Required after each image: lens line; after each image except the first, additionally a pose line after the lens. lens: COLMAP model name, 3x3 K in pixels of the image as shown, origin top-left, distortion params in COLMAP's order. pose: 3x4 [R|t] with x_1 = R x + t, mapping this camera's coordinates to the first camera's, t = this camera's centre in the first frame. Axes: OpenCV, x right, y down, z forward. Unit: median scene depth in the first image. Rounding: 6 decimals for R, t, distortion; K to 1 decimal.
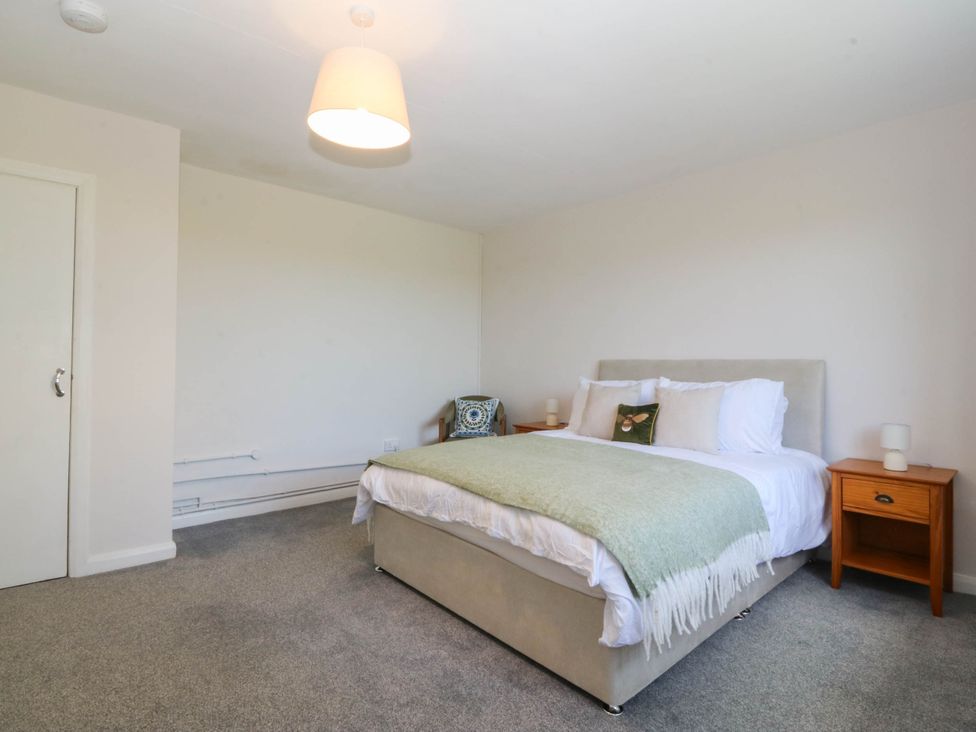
lens RADIAL K [[511.8, 0, 486.0], [0, 511.8, 393.4], [0, 0, 1]] dist [0.015173, 0.000200]
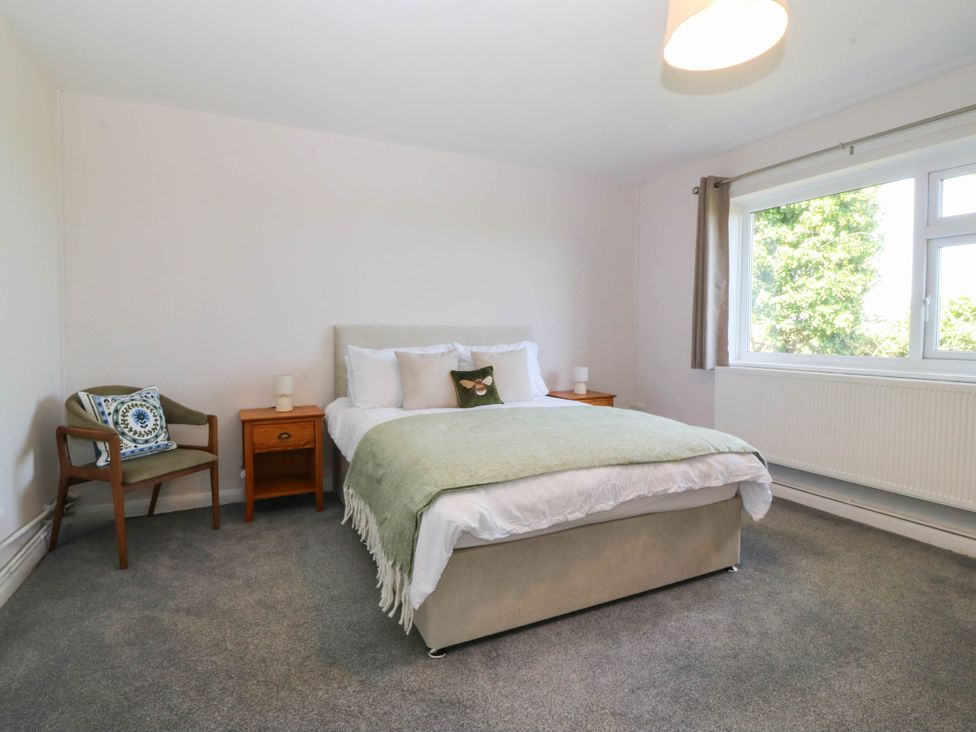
lens RADIAL K [[517.4, 0, 488.9], [0, 517.4, 354.3], [0, 0, 1]] dist [0.009614, -0.013745]
pose [[0.266298, -0.060523, 0.961989, -0.919995], [0.051477, 0.997495, 0.048507, -0.074899], [-0.962515, 0.036603, 0.268746, 0.859461]]
